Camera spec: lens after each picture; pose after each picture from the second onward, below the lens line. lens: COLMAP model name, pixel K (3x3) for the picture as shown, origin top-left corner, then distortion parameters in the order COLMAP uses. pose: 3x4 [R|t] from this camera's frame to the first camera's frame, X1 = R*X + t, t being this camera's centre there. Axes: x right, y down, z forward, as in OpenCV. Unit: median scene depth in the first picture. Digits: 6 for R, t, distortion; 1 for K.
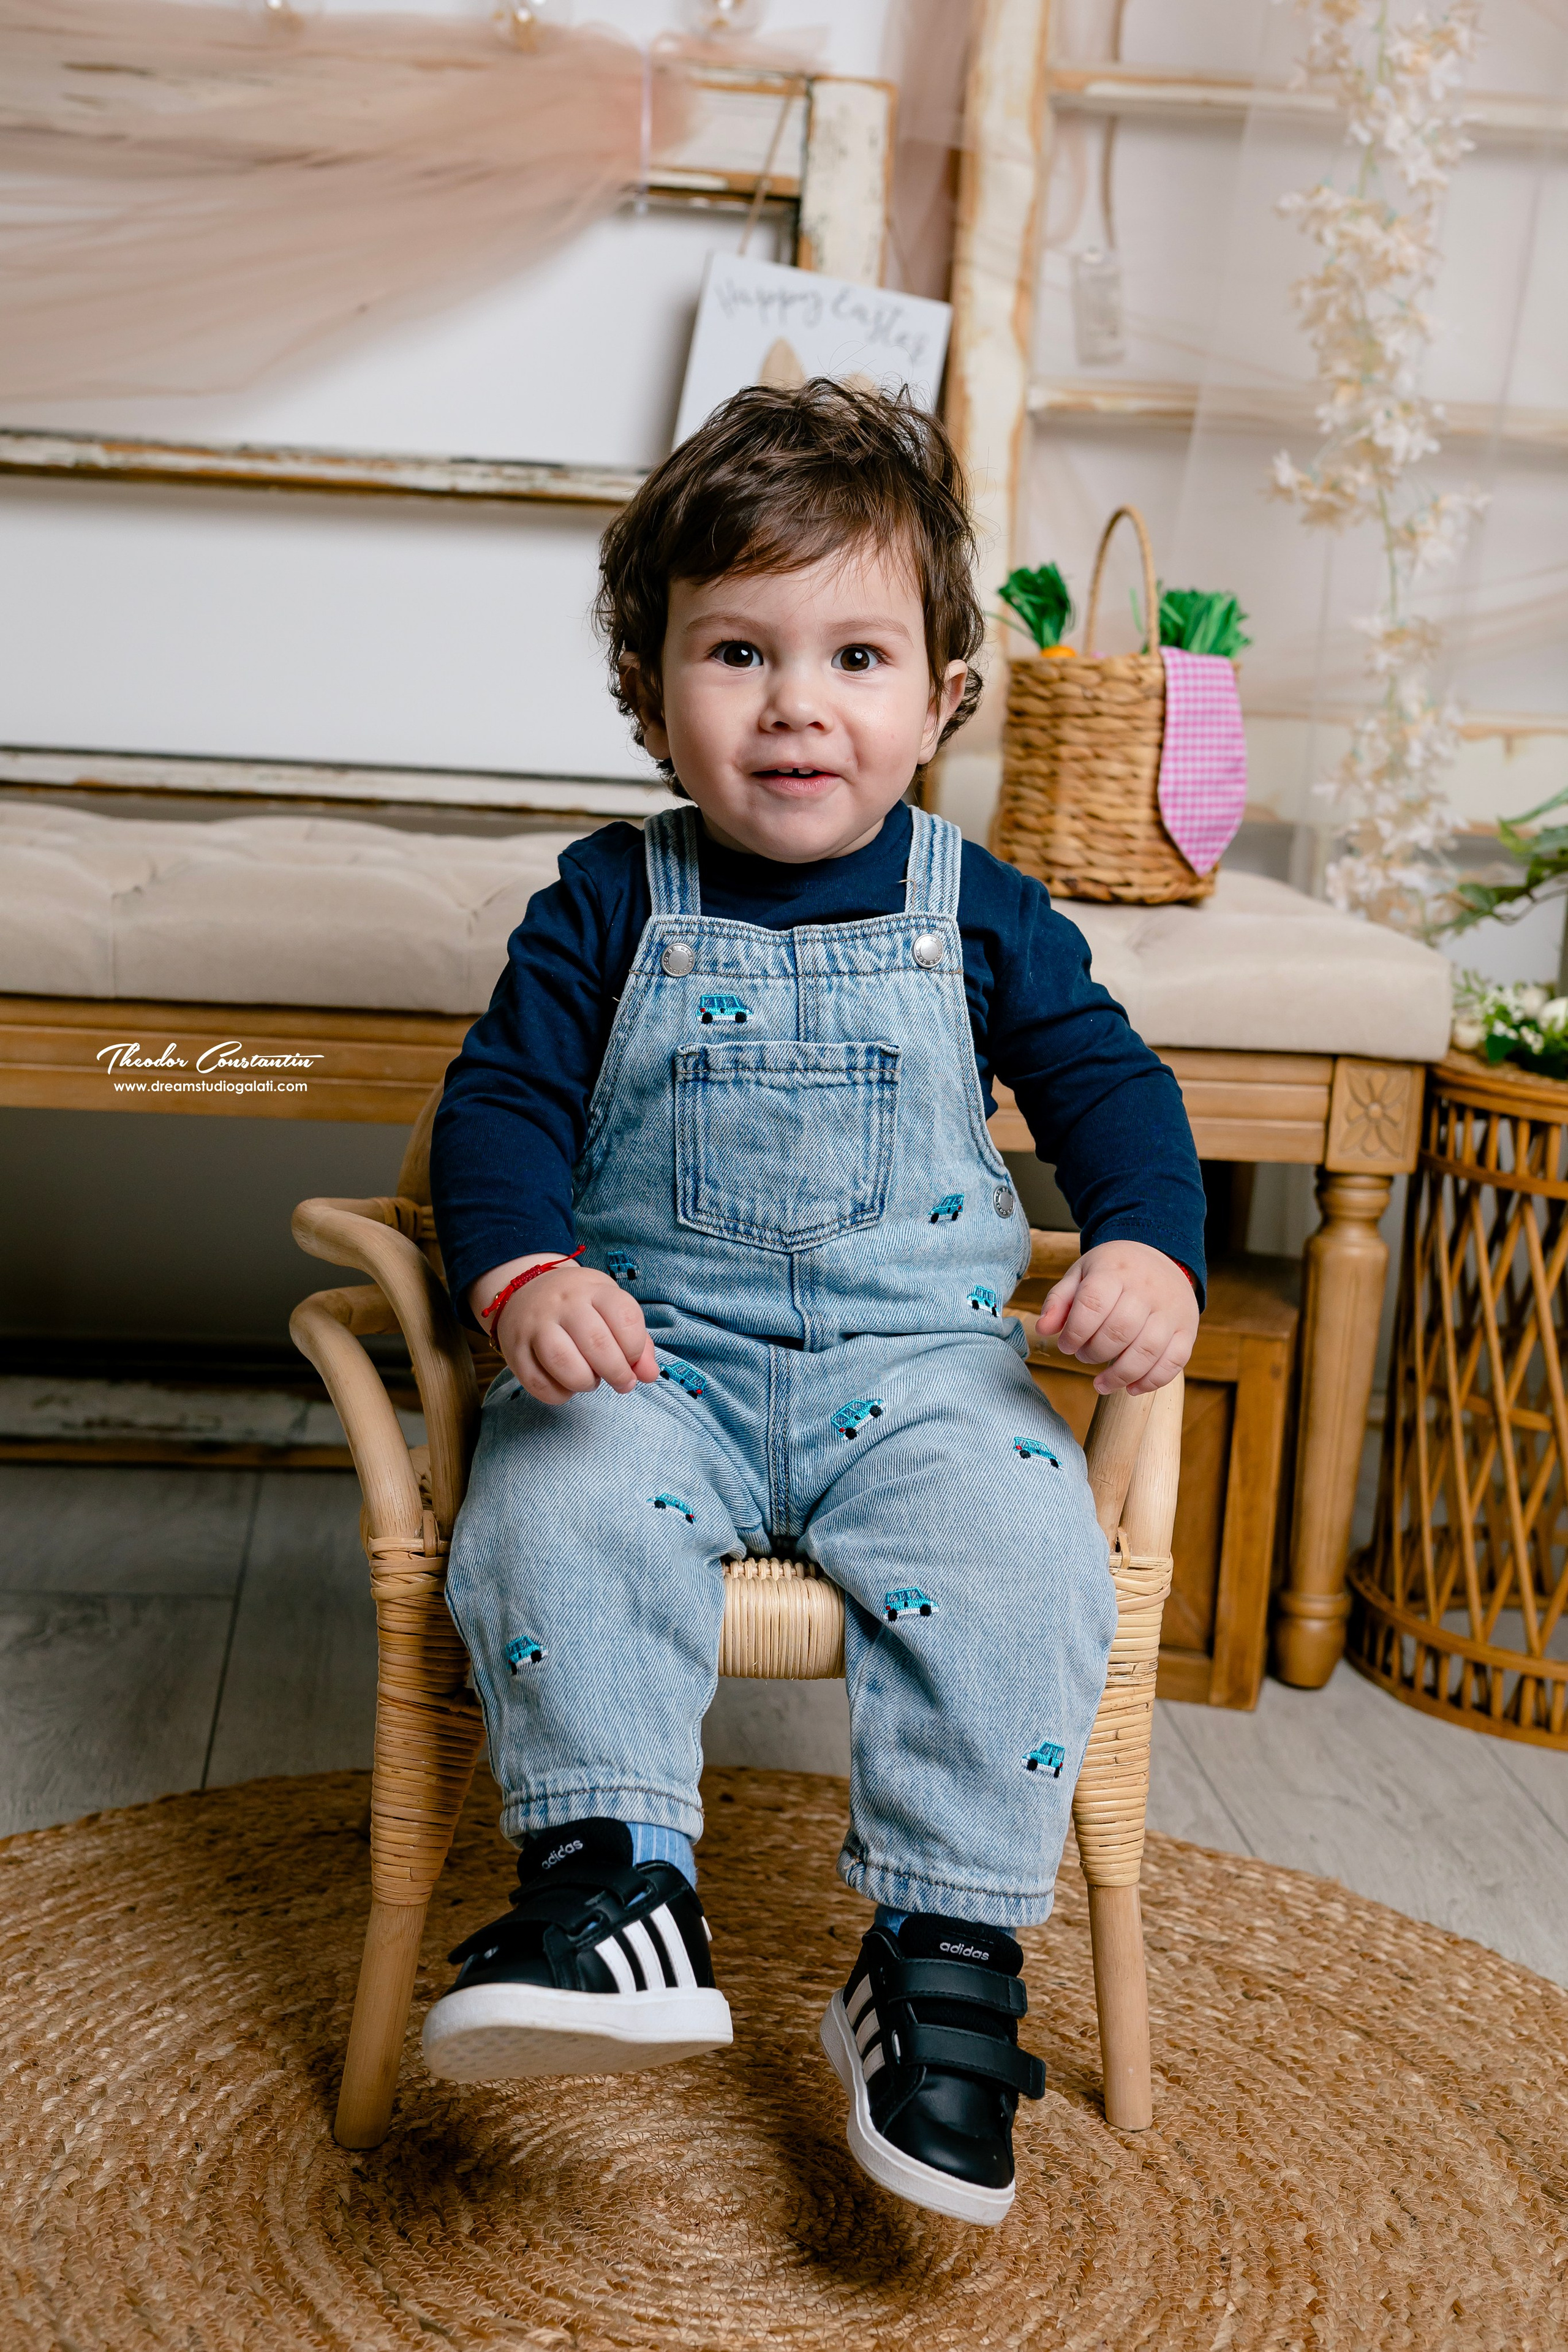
lens RADIAL K [[3362.5, 0, 812.7], [0, 3362.5, 1166.3], [0, 0, 1]] dist [0.021050, 0.006594]
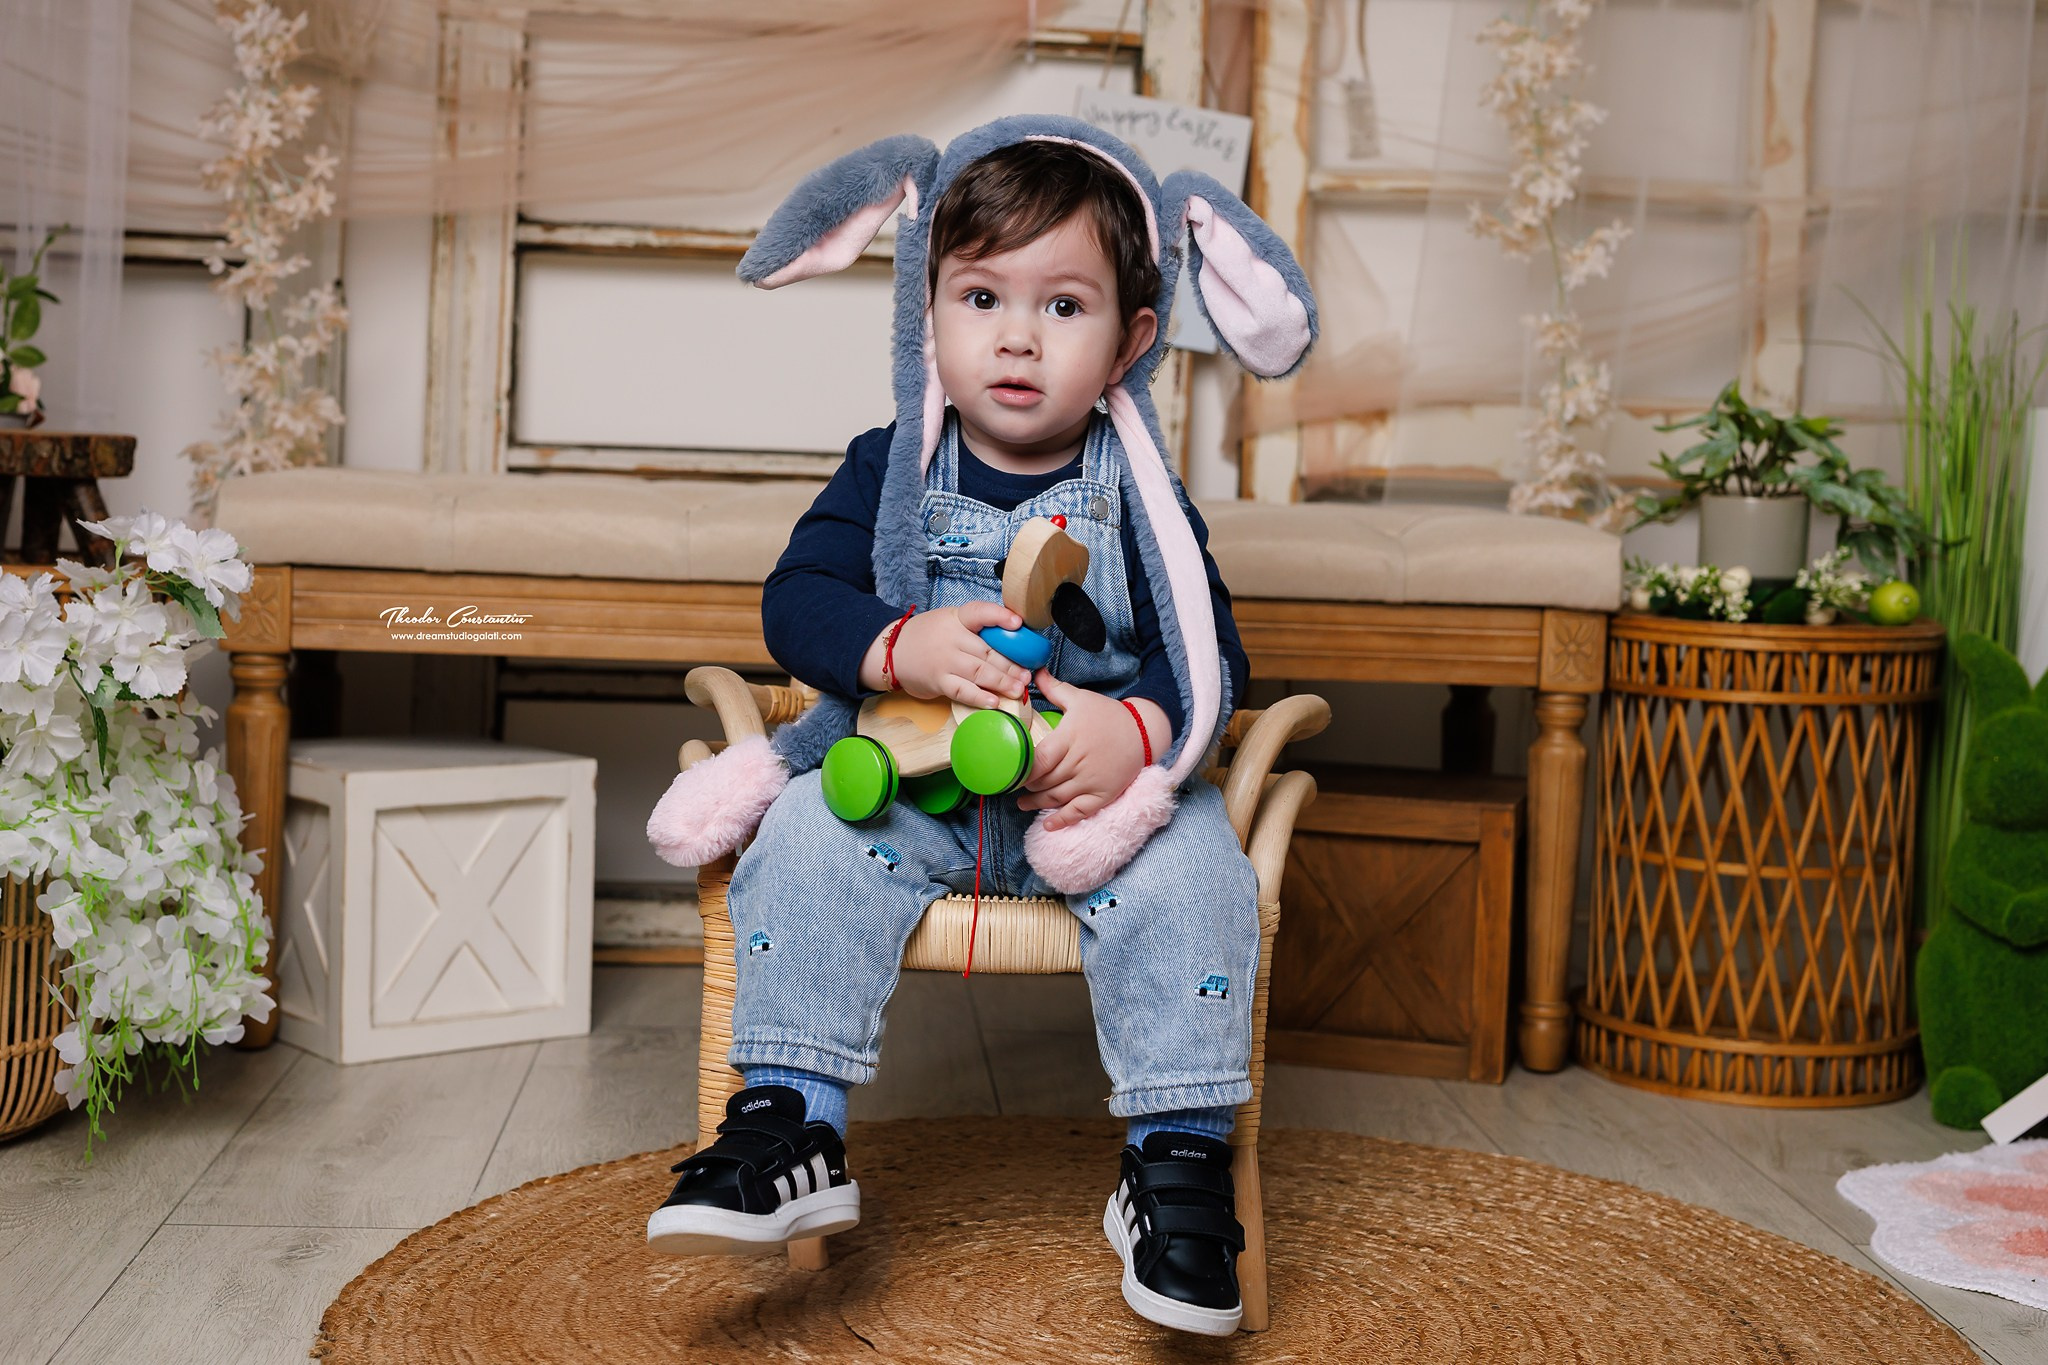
lens RADIAL K [[2931.0, 0, 1050.5], [0, 2931.0, 664.2], [0, 0, 1]] dist [0.015647, 0.044291]
pose [[0.999127, -0.026365, -0.032413, -0.010102], [0.022686, 0.993778, -0.109044, 0.113358], [0.035086, 0.108214, 0.993508, -0.215283]]
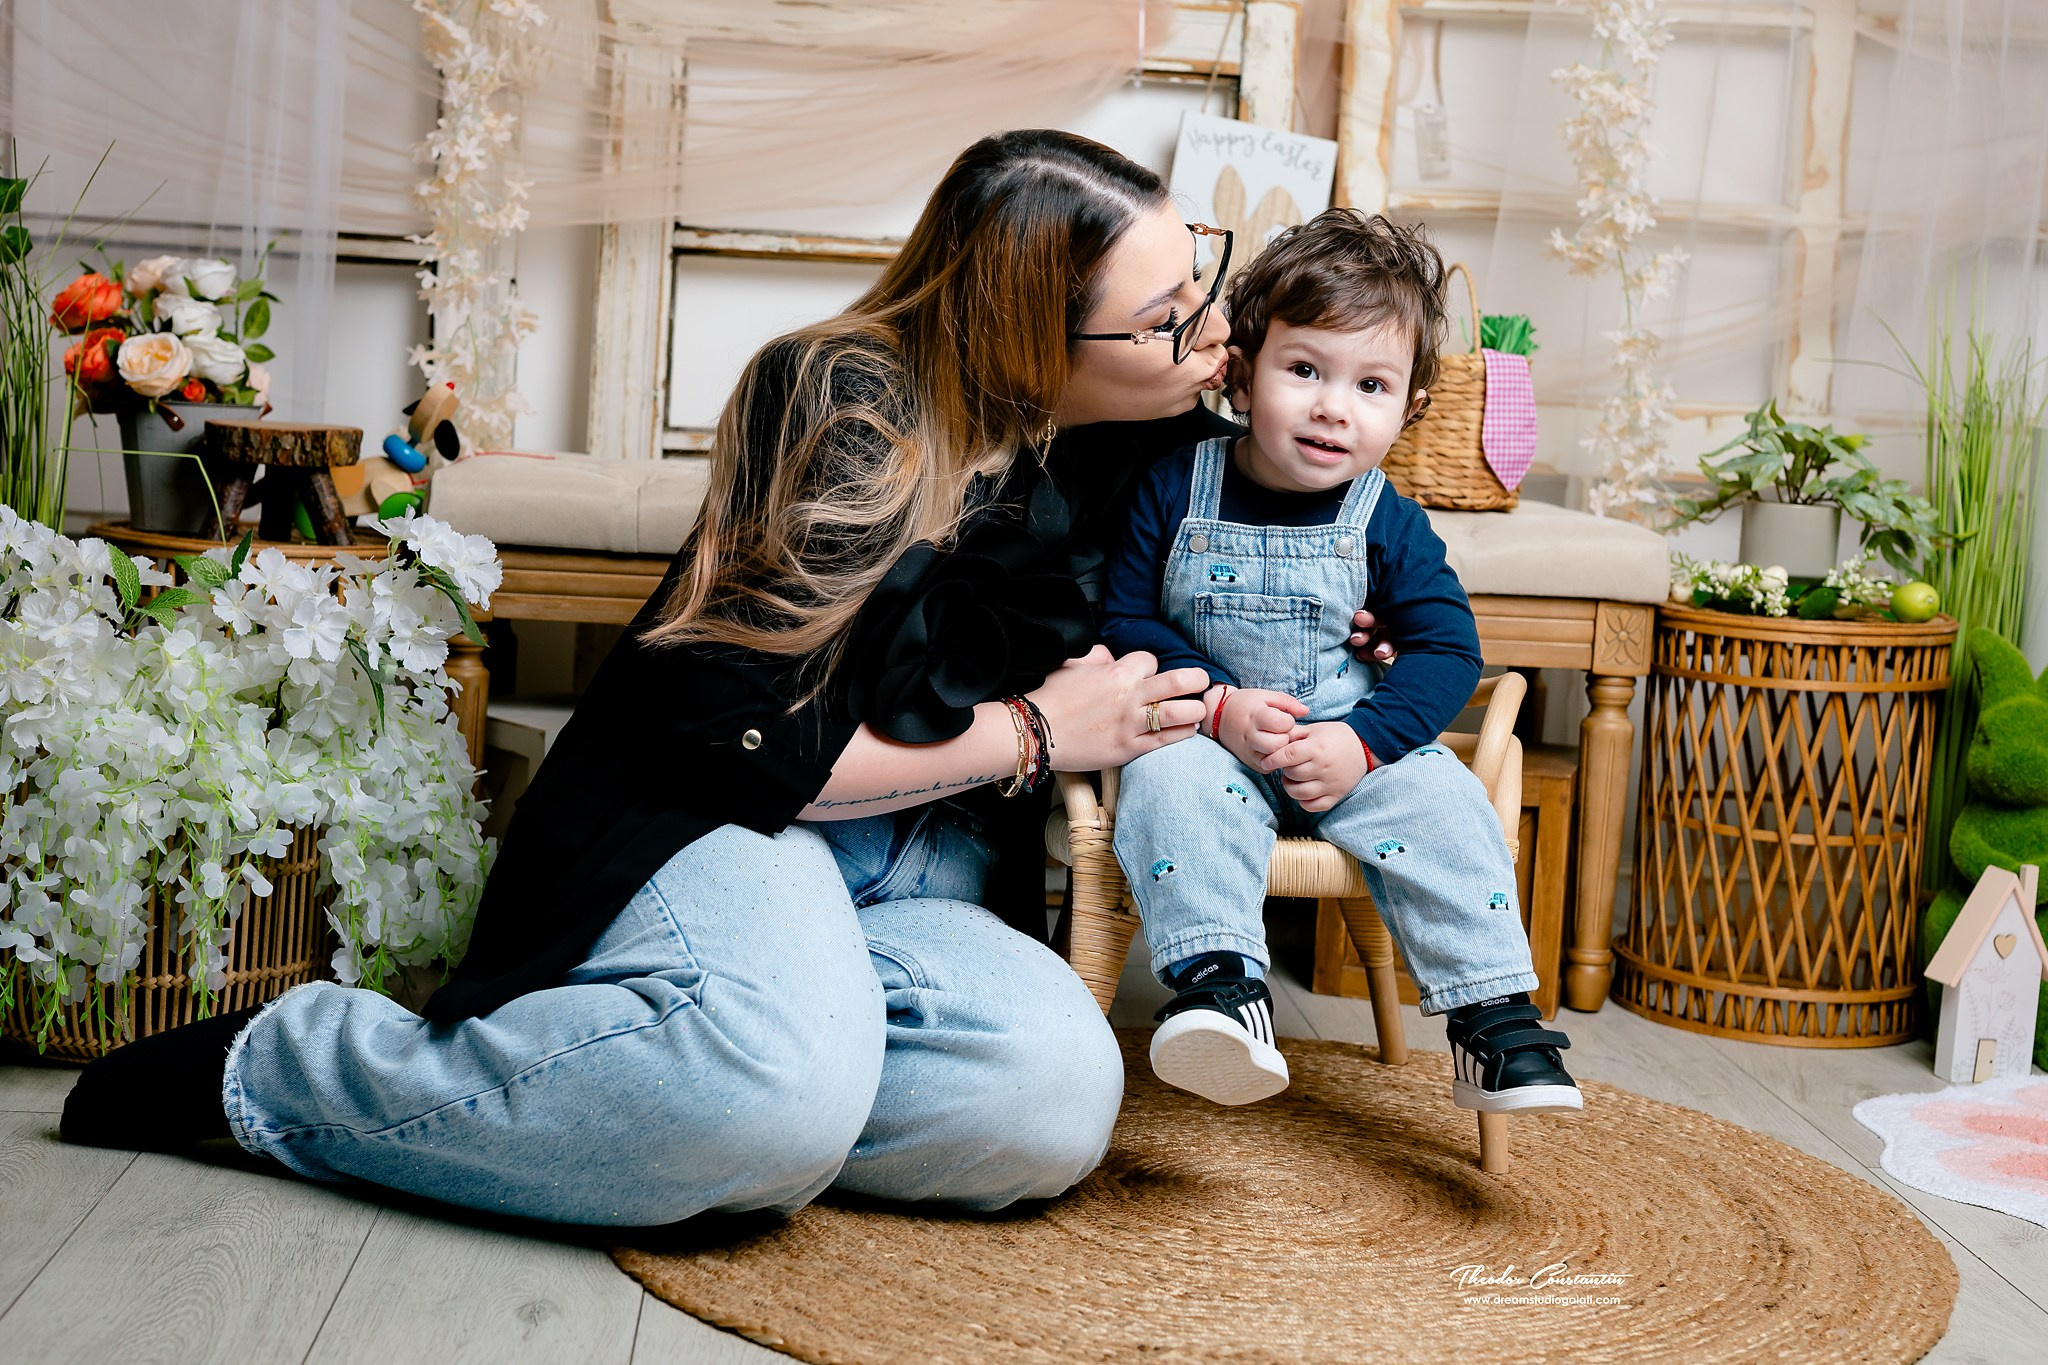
lens RADIAL K [[2927.9, 0, 1024.0], [0, 2927.9, 682.5], [0, 0, 1]] dist [0.021050, 0.006594]
pose [[0.999177, -0.007789, -0.039813, -0.057075], [0.004781, 0.997165, -0.075089, 0.102398], [0.040285, 0.074837, 0.996382, -0.365343]]
